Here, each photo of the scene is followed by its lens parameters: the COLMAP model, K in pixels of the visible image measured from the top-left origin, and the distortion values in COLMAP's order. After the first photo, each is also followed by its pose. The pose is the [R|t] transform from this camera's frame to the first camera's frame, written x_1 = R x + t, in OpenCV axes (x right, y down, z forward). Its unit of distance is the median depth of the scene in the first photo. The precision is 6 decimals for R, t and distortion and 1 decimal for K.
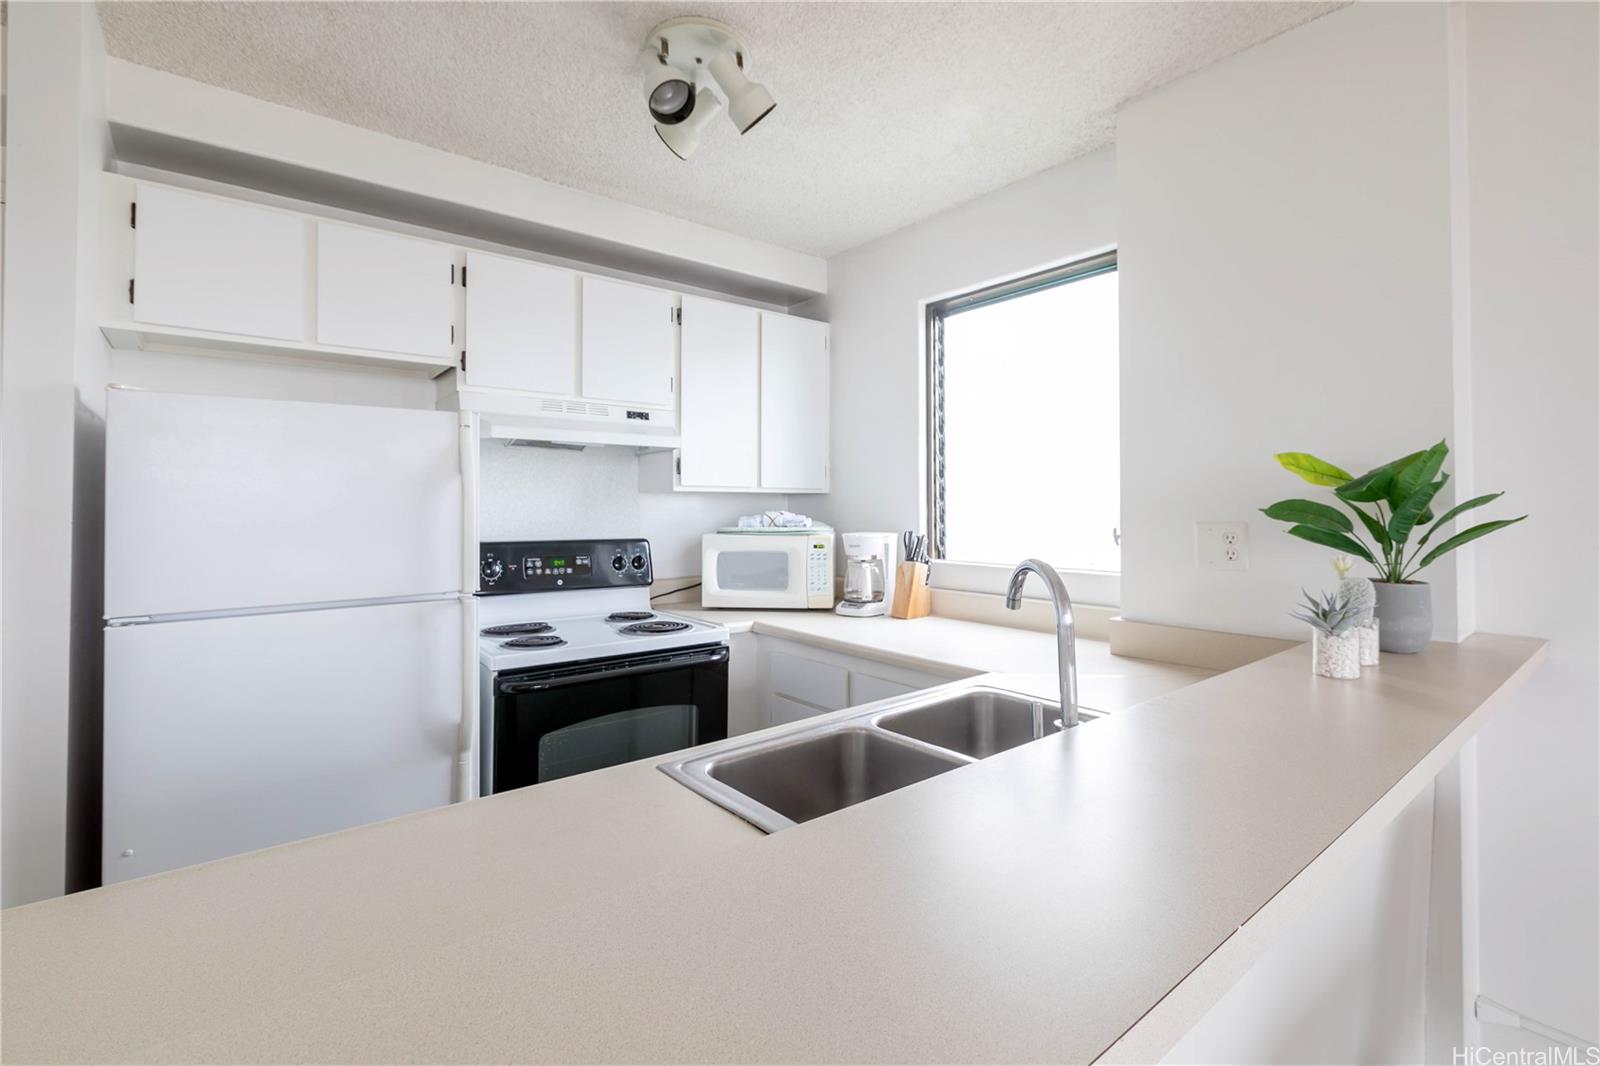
lens RADIAL K [[730.3, 0, 823.0], [0, 730.3, 498.2], [0, 0, 1]] dist [0.005353, -0.001349]
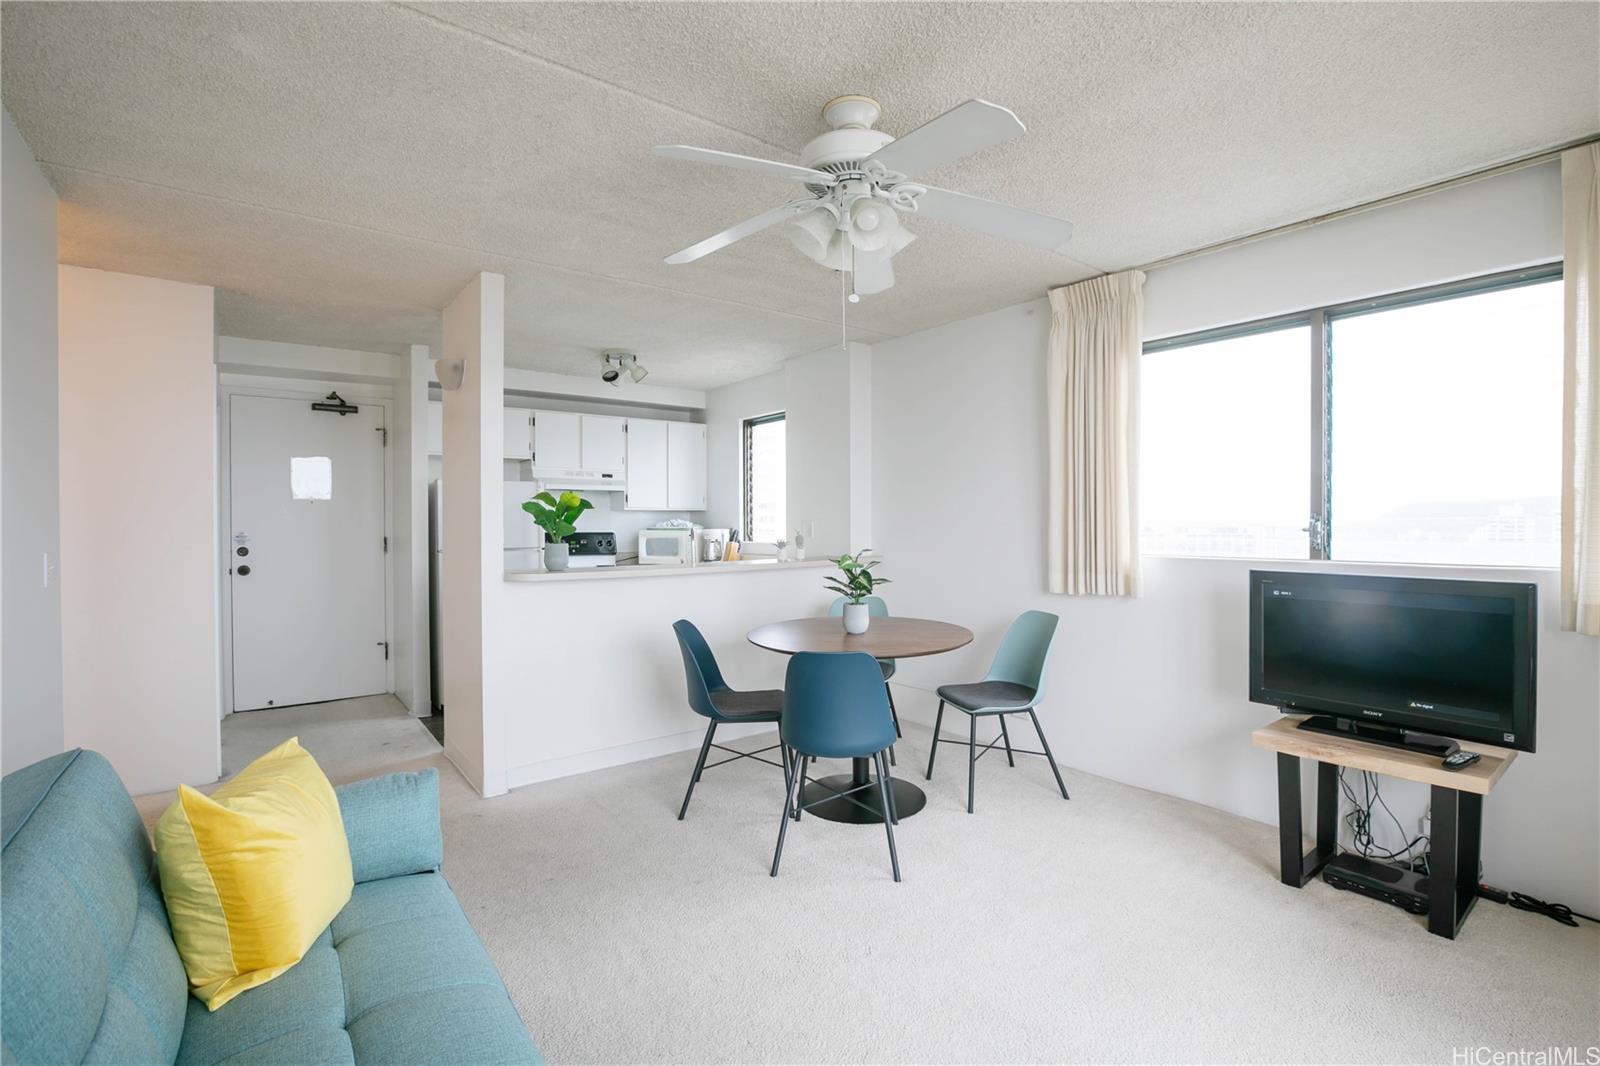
lens RADIAL K [[730.3, 0, 790.5], [0, 730.3, 531.3], [0, 0, 1]] dist [0.005353, -0.001349]
pose [[0.998864, -0.004053, -0.047477, 0.380106], [0.005050, 0.999768, 0.020917, 0.010192], [0.047381, -0.021133, 0.998653, -1.114790]]
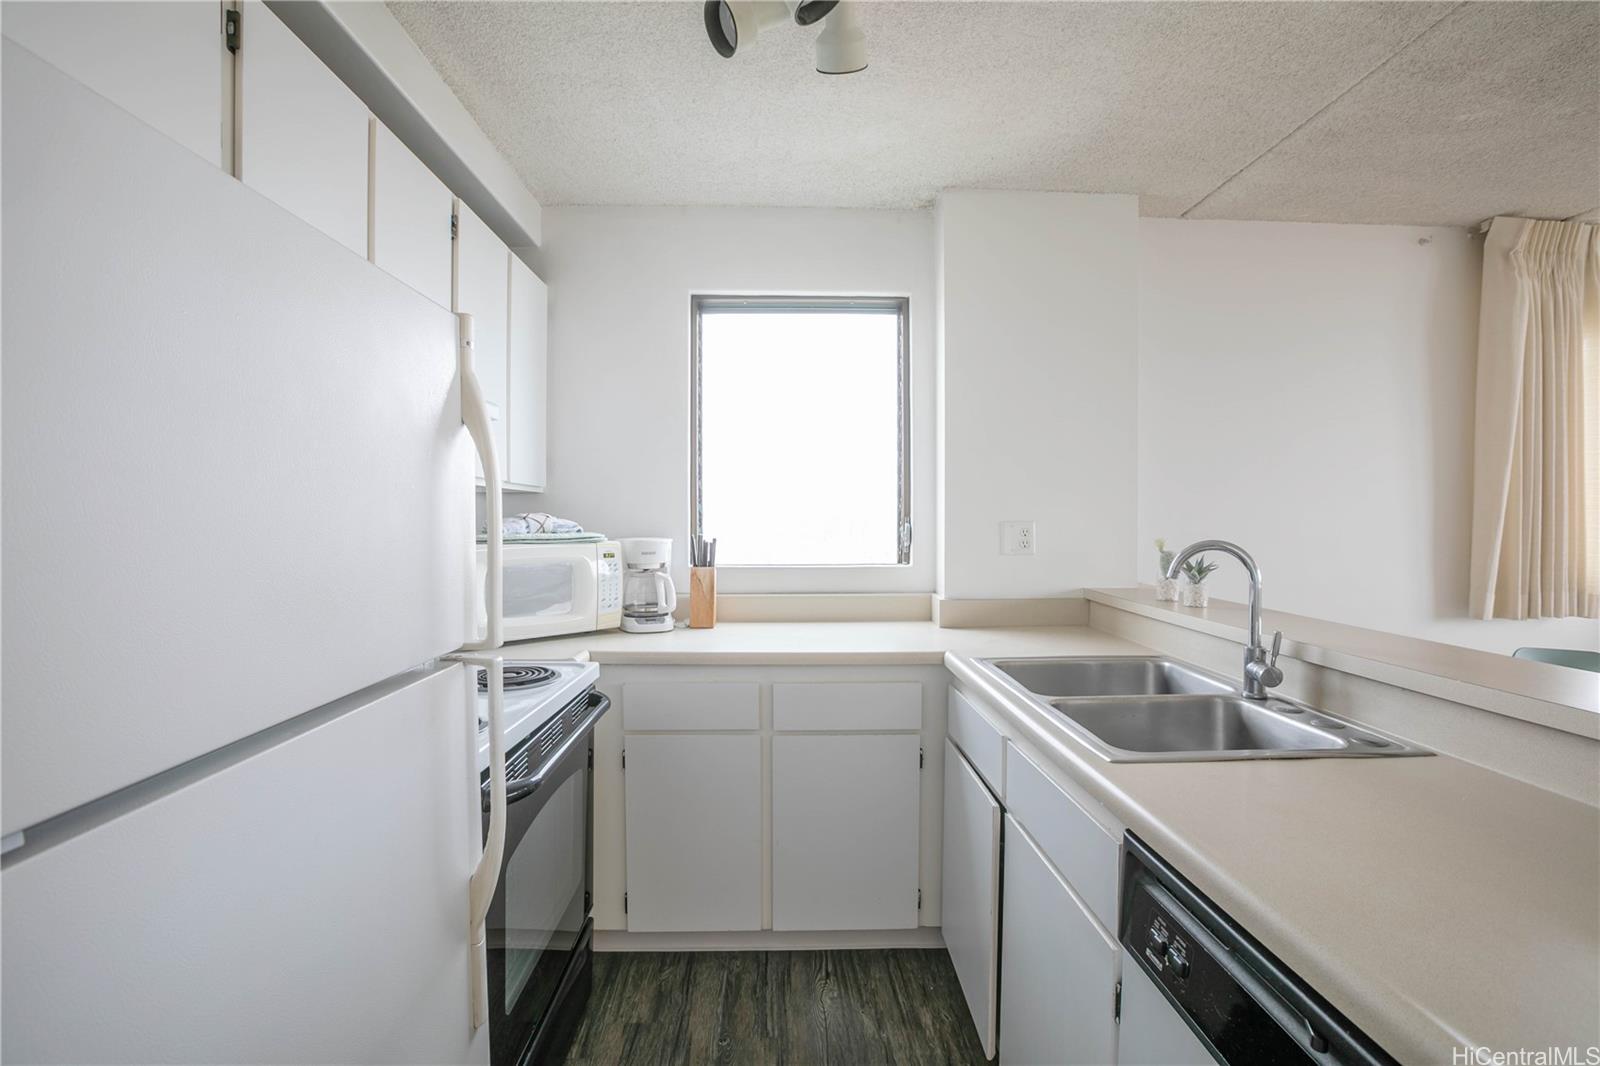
lens RADIAL K [[730.3, 0, 824.9], [0, 730.3, 528.0], [0, 0, 1]] dist [0.005353, -0.001349]
pose [[0.604025, -0.009930, 0.796904, -0.517626], [-0.013306, 0.999657, 0.022542, 0.012007], [-0.796855, -0.024219, 0.603686, 0.290933]]
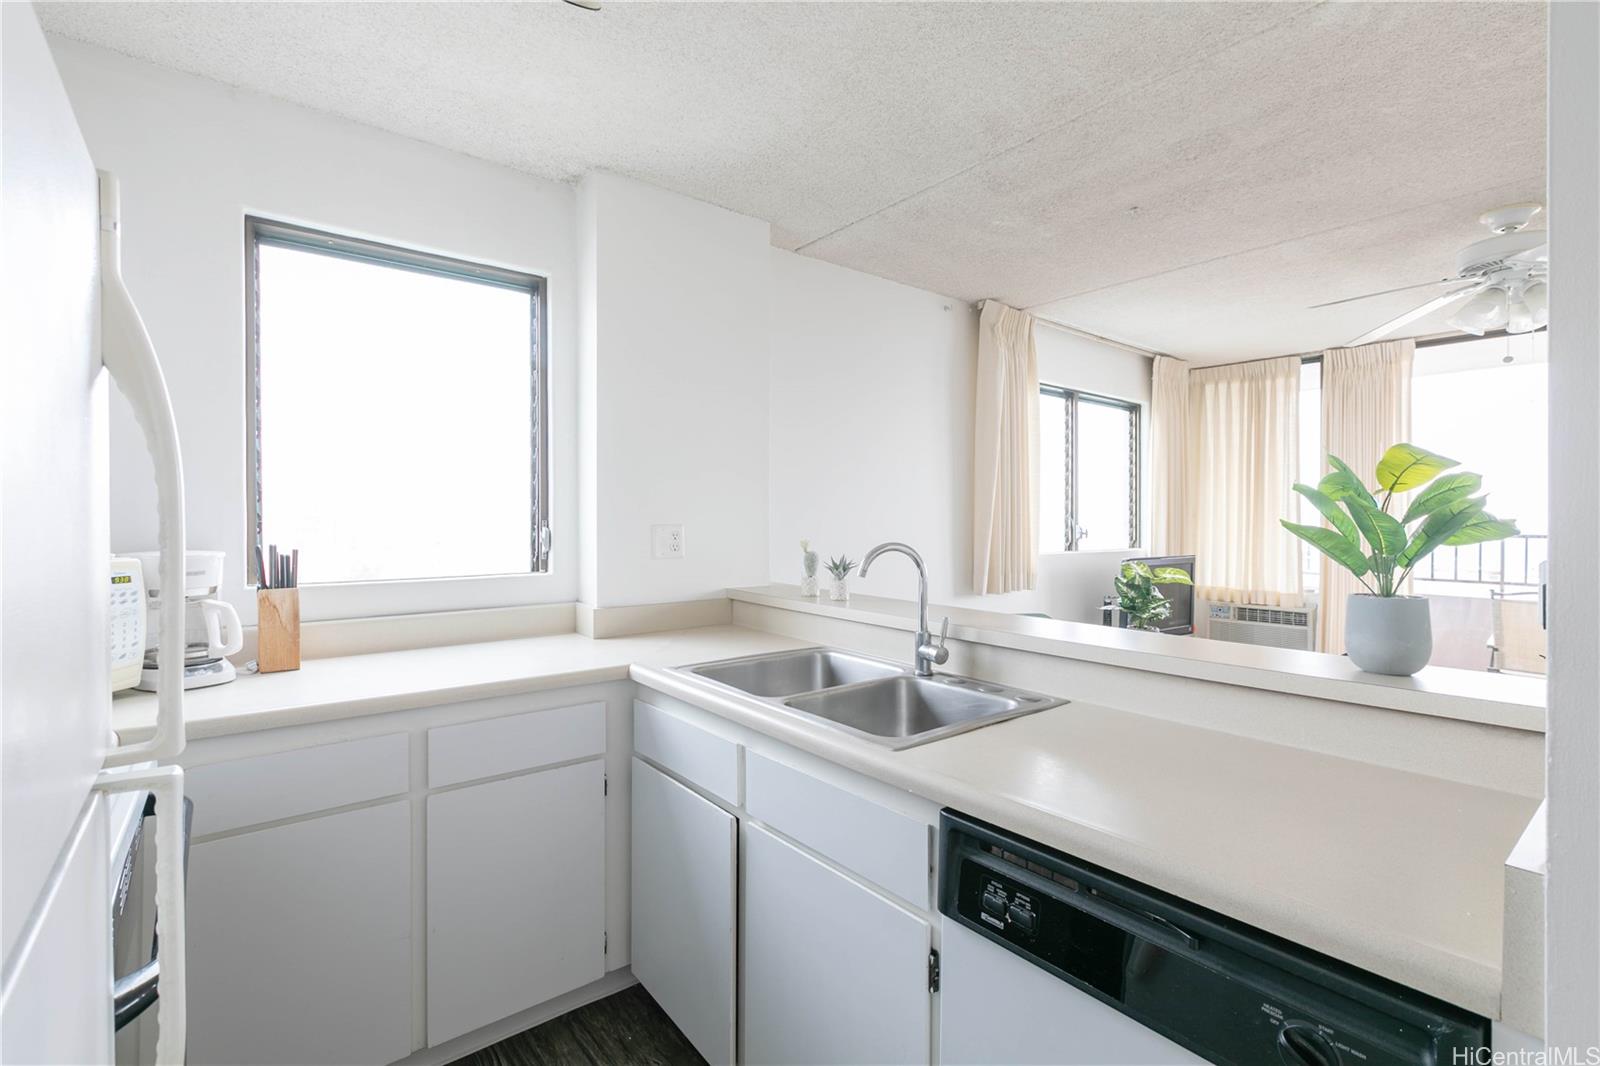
lens RADIAL K [[730.3, 0, 795.5], [0, 730.3, 524.1], [0, 0, 1]] dist [0.005353, -0.001349]
pose [[0.041138, -0.006844, 0.999130, -0.538036], [-0.016446, 0.999836, 0.007526, 0.011047], [-0.999018, -0.016741, 0.041019, 0.457026]]
